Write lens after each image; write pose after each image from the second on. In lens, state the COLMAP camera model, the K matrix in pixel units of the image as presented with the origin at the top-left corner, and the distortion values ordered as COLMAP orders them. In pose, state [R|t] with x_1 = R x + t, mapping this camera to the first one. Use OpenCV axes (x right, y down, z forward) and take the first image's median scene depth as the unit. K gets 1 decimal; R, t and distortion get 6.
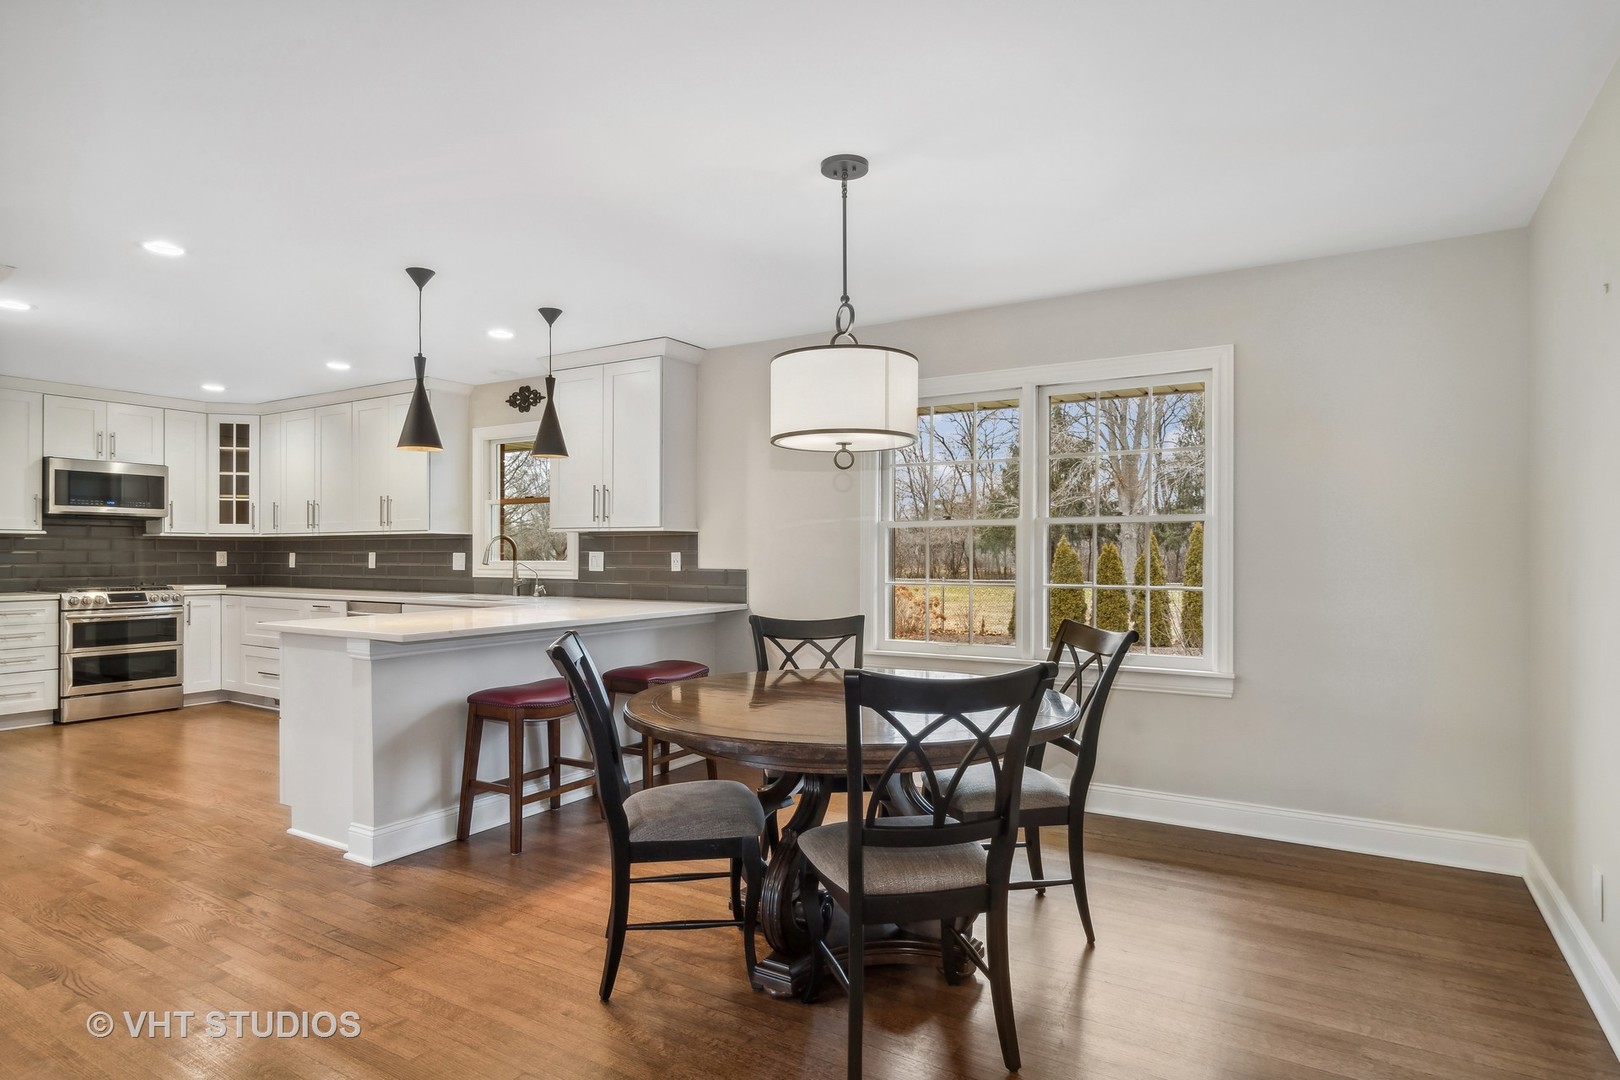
lens RADIAL K [[886.3, 0, 806.1], [0, 886.3, 548.3], [0, 0, 1]] dist [-0.007186, 0.009195]
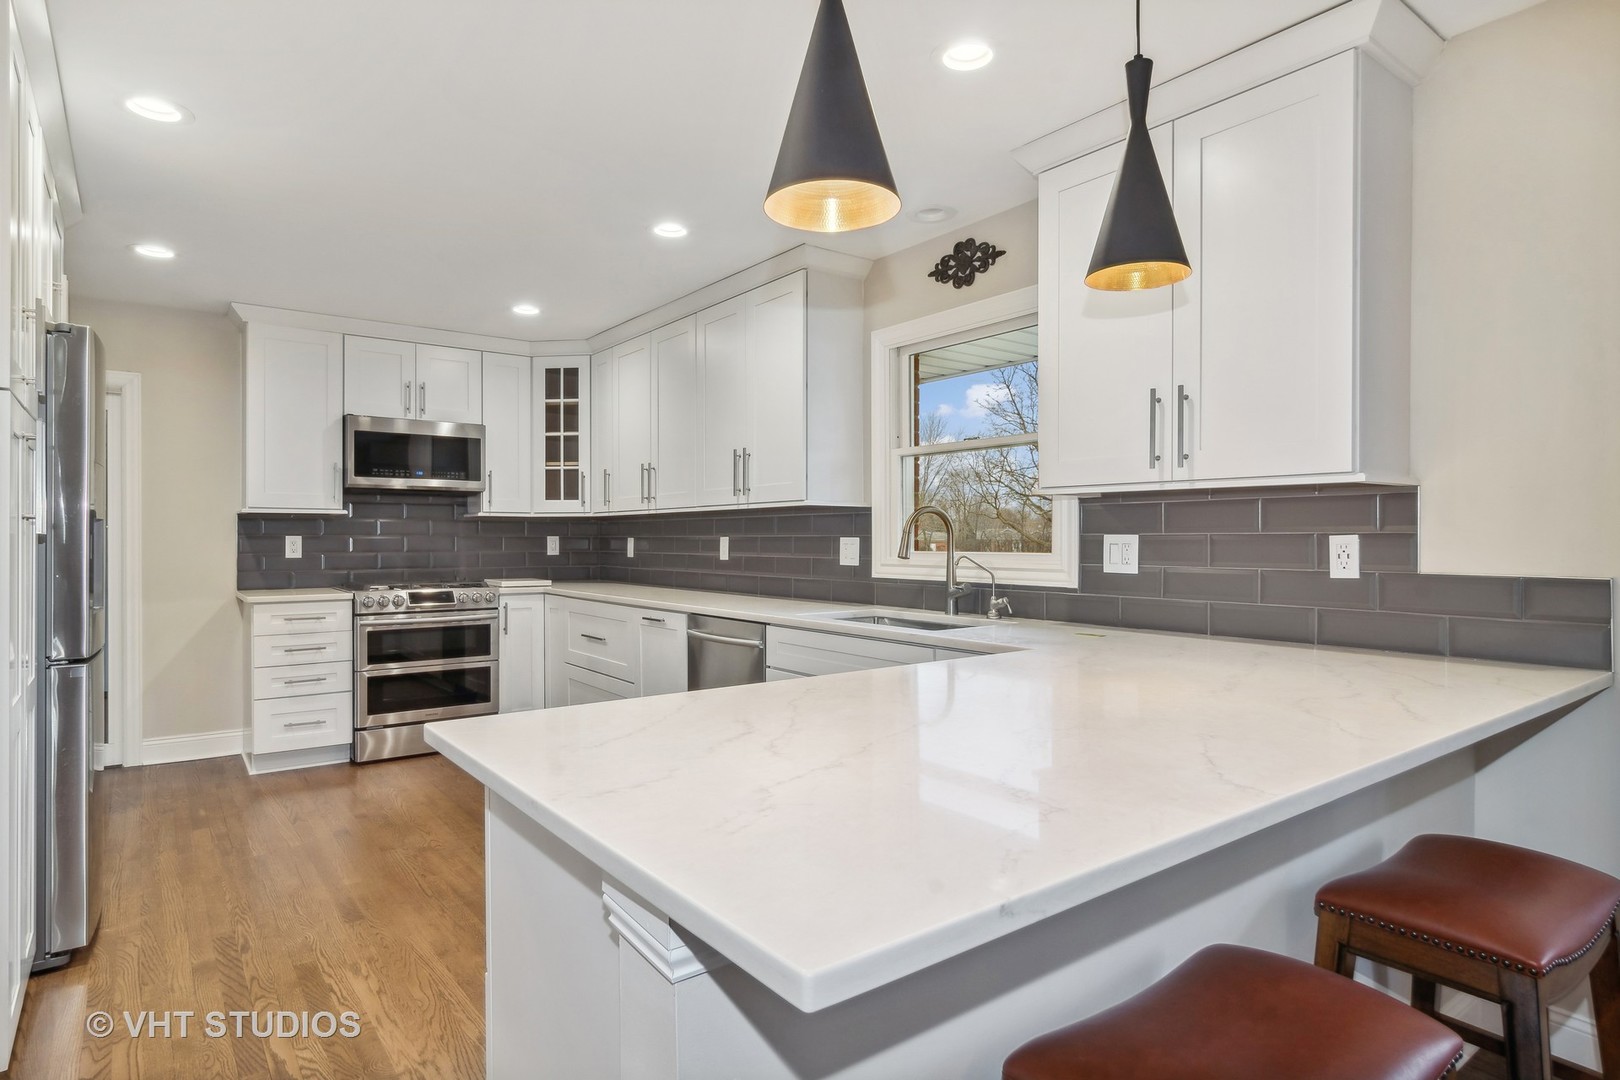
lens RADIAL K [[886.3, 0, 805.3], [0, 886.3, 538.0], [0, 0, 1]] dist [-0.007186, 0.009195]
pose [[0.930092, -0.001581, -0.367324, -0.255288], [0.003426, 0.999985, 0.004371, 0.003739], [0.367312, -0.005324, 0.930083, 0.546130]]
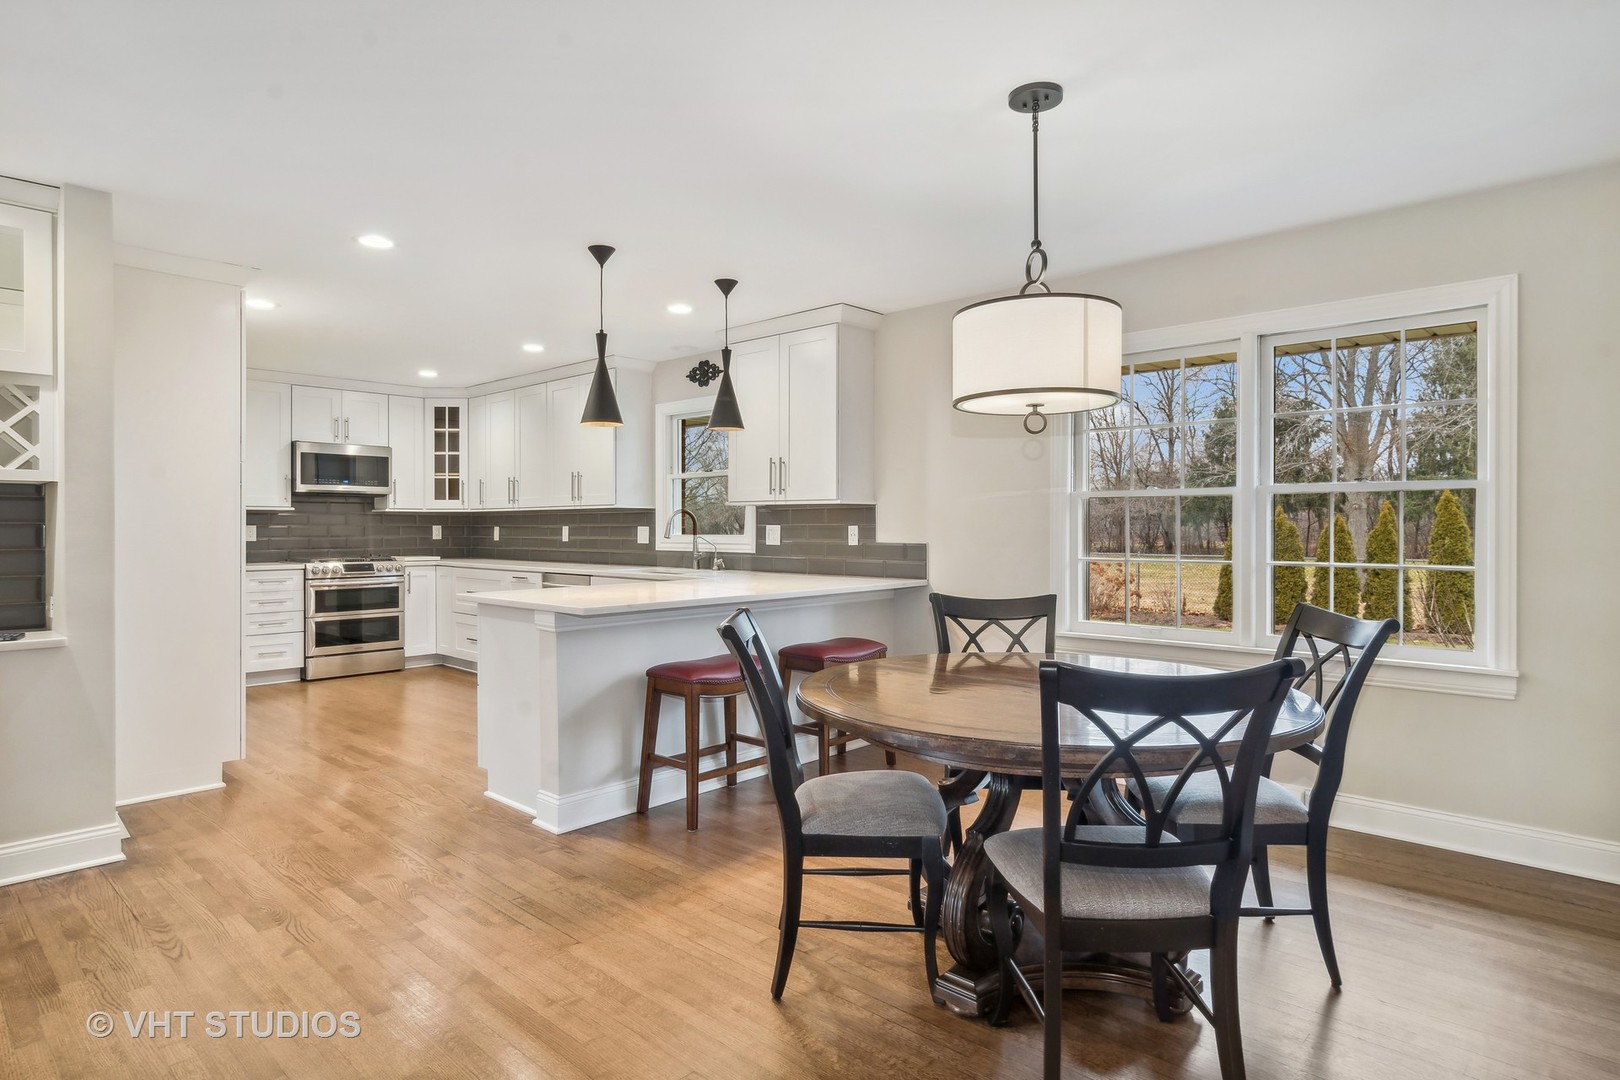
lens RADIAL K [[886.3, 0, 809.1], [0, 886.3, 529.3], [0, 0, 1]] dist [-0.007186, 0.009195]
pose [[0.980370, -0.000940, -0.197162, -0.003285], [0.002740, 0.999957, 0.008859, -0.000294], [0.197145, -0.009225, 0.980331, 0.045446]]
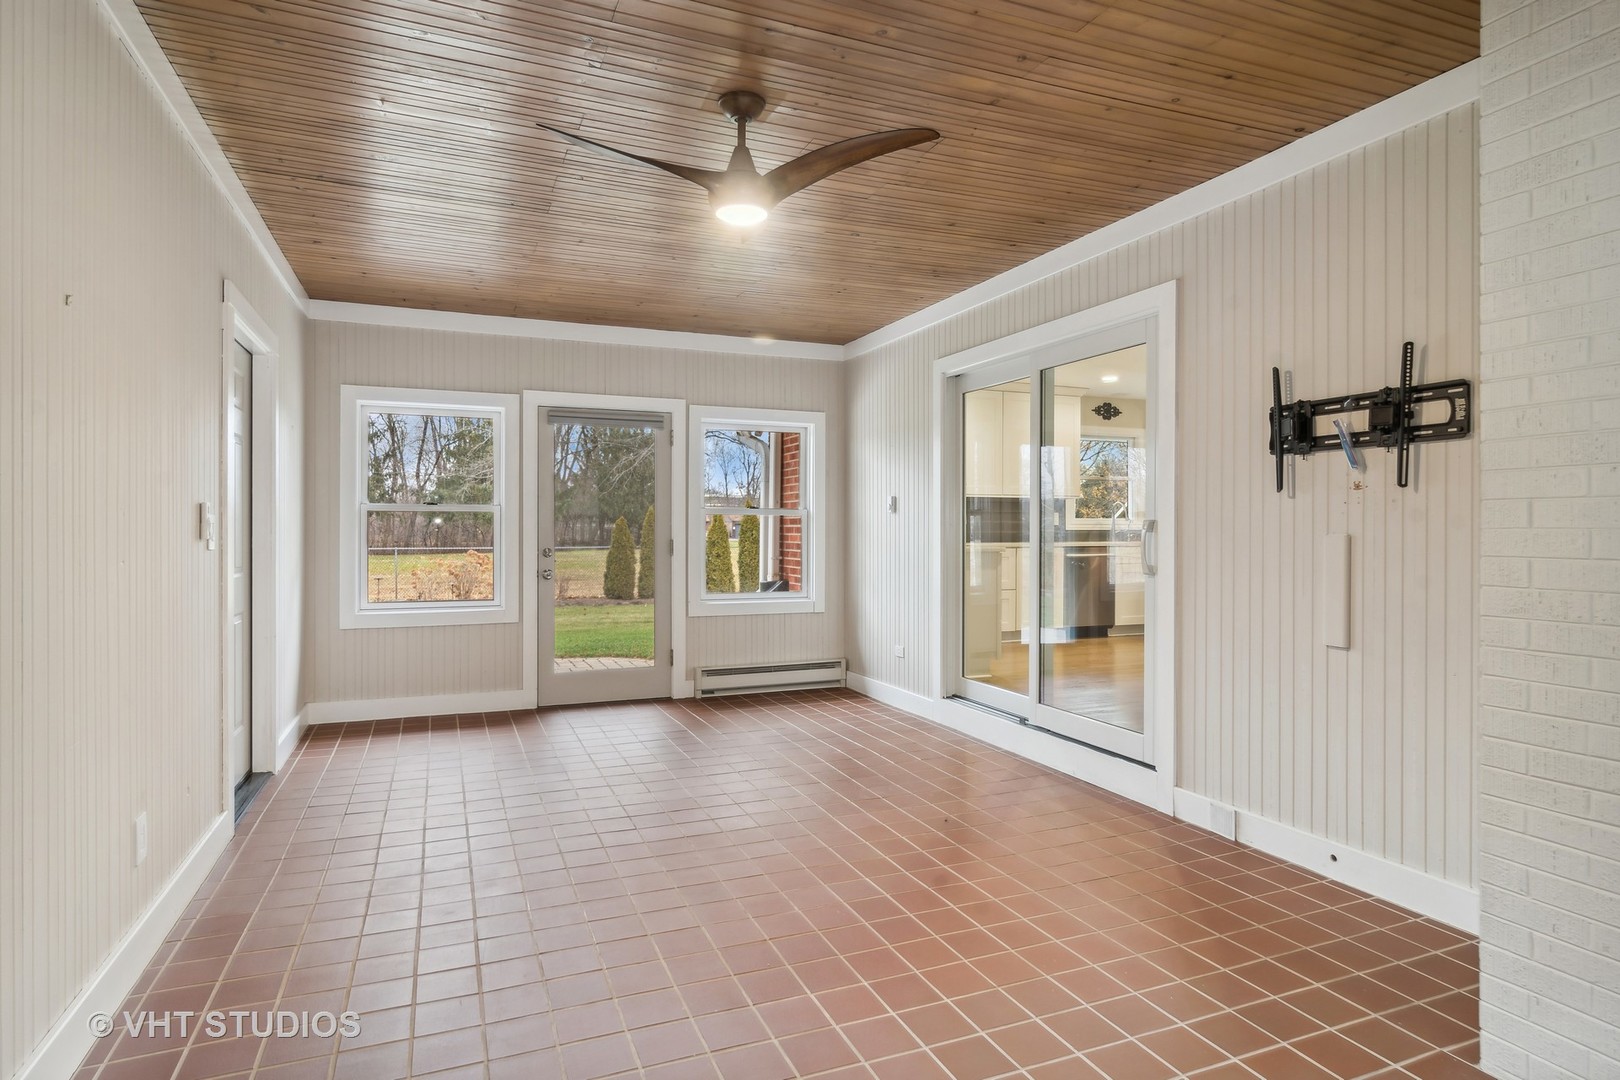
lens RADIAL K [[886.3, 0, 811.9], [0, 886.3, 534.1], [0, 0, 1]] dist [-0.007186, 0.009195]
pose [[0.592544, -0.005512, 0.805520, -2.295480], [-0.003196, 0.999953, 0.009193, 0.037915], [-0.805532, -0.008021, 0.592498, 0.627448]]
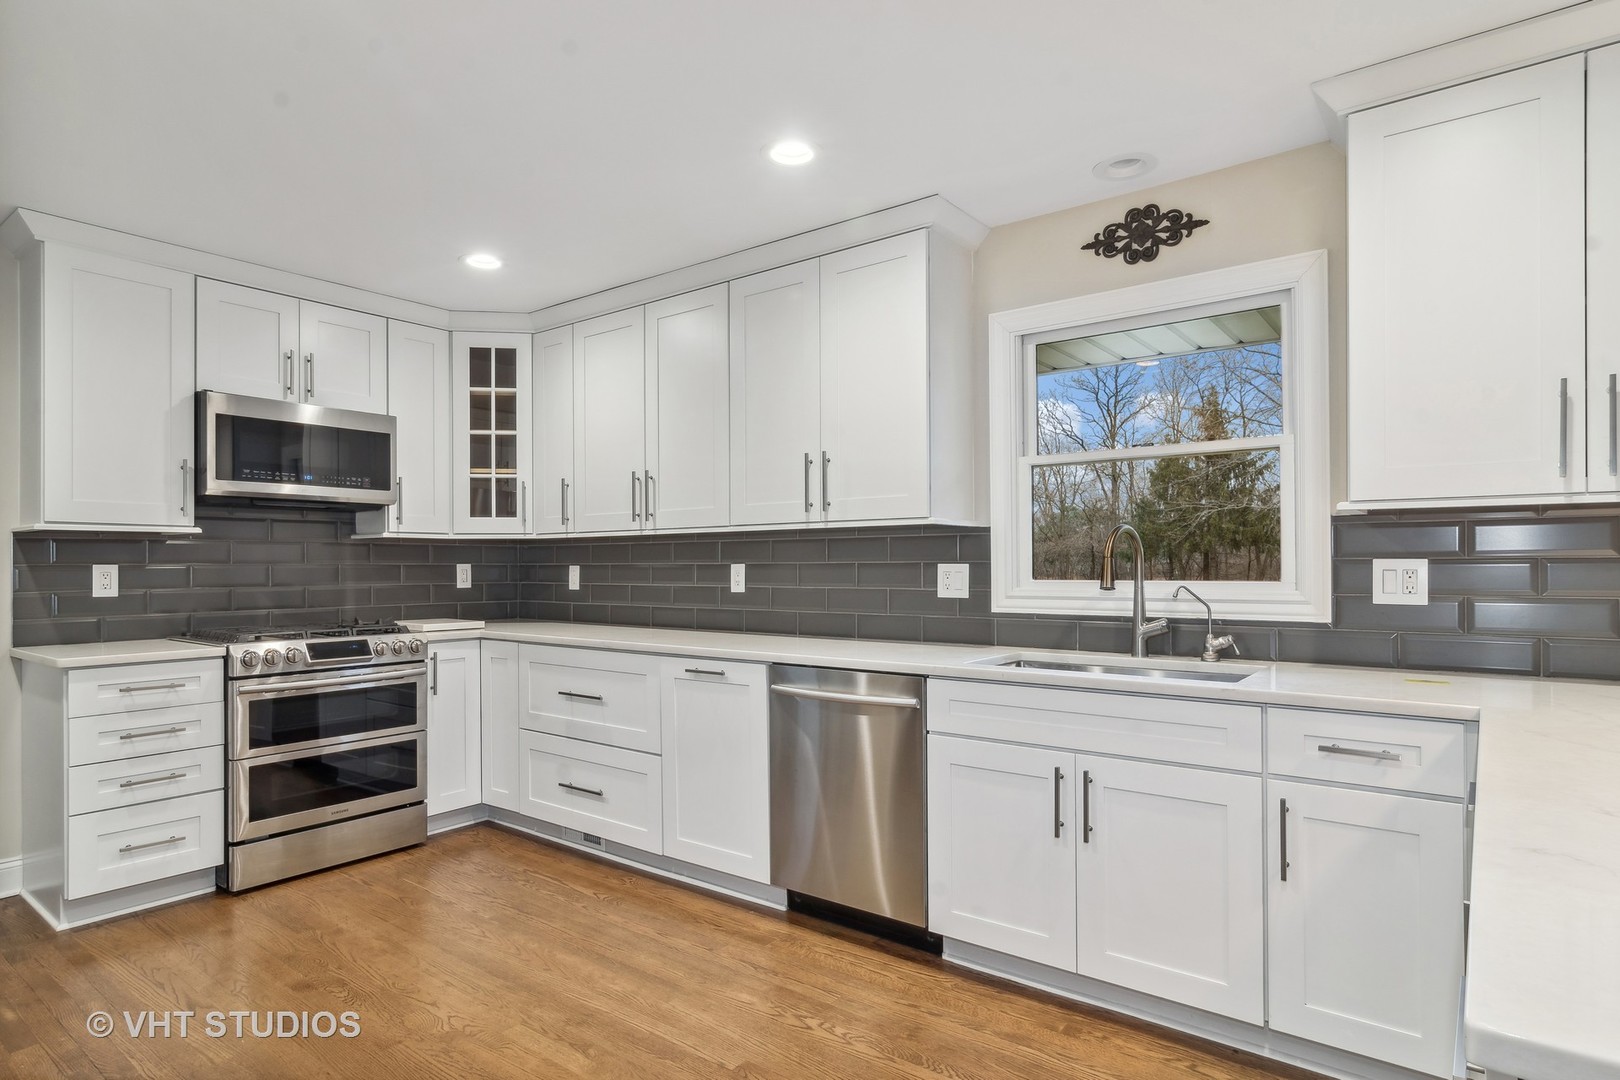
lens RADIAL K [[886.3, 0, 814.0], [0, 886.3, 560.1], [0, 0, 1]] dist [-0.007186, 0.009195]
pose [[0.994484, -0.005985, -0.104715, -0.549471], [0.006074, 0.999981, 0.000534, 0.003053], [0.104710, -0.001167, 0.994502, 0.642052]]
